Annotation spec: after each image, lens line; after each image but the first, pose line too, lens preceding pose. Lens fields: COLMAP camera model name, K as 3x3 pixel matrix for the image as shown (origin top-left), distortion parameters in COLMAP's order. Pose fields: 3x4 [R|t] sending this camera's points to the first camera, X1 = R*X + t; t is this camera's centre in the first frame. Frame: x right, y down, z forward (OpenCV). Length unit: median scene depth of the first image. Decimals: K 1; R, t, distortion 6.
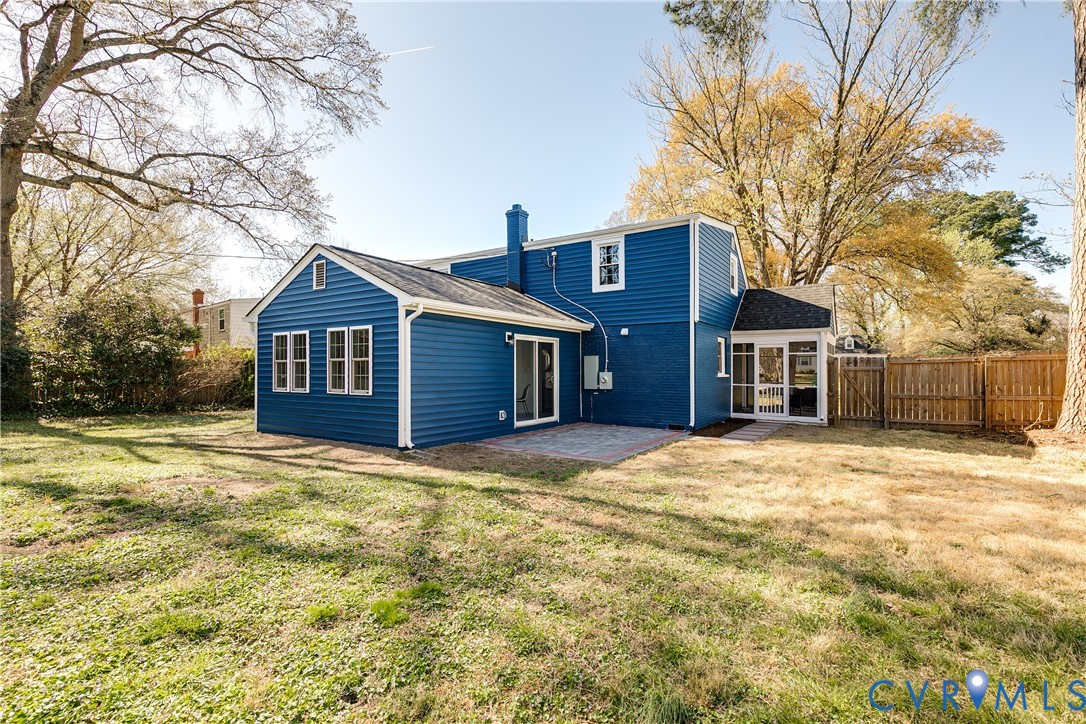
lens RADIAL K [[500.3, 0, 550.1], [0, 500.3, 363.6], [0, 0, 1]] dist [0.003609, 0.000723]
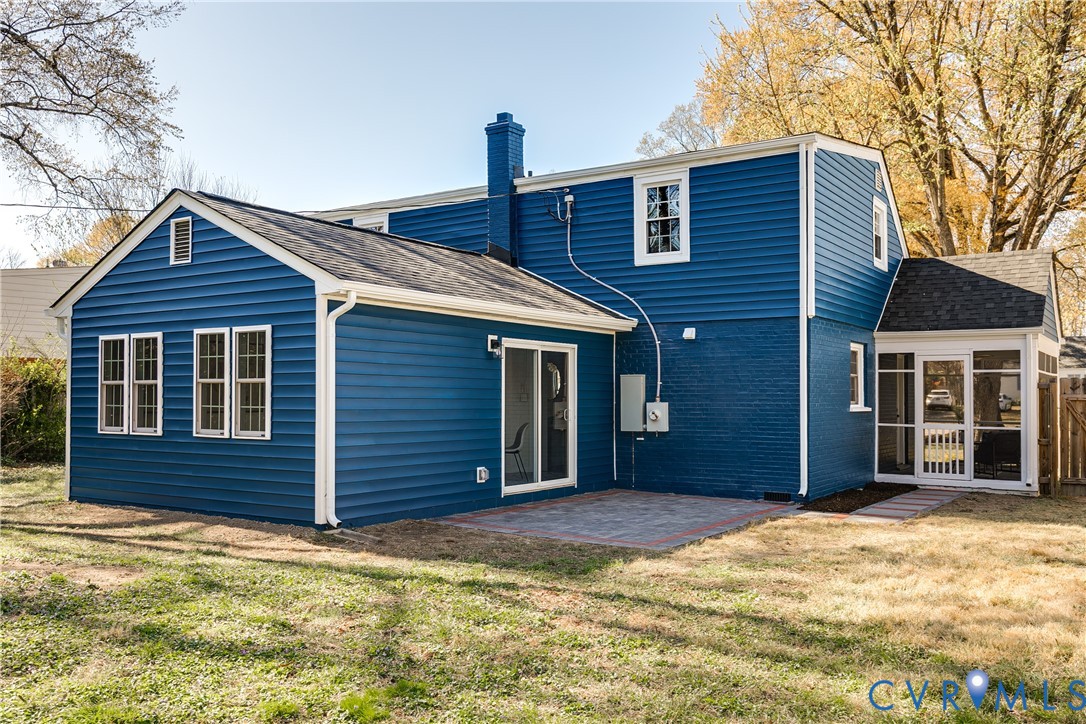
lens RADIAL K [[961.7, 0, 532.6], [0, 961.7, 366.9], [0, 0, 1]] dist [-0.007913, 0.014616]
pose [[0.999644, 0.001670, -0.026629, -0.004671], [-0.002165, 0.999825, -0.018577, -0.003704], [0.026593, 0.018629, 0.999473, -0.139784]]
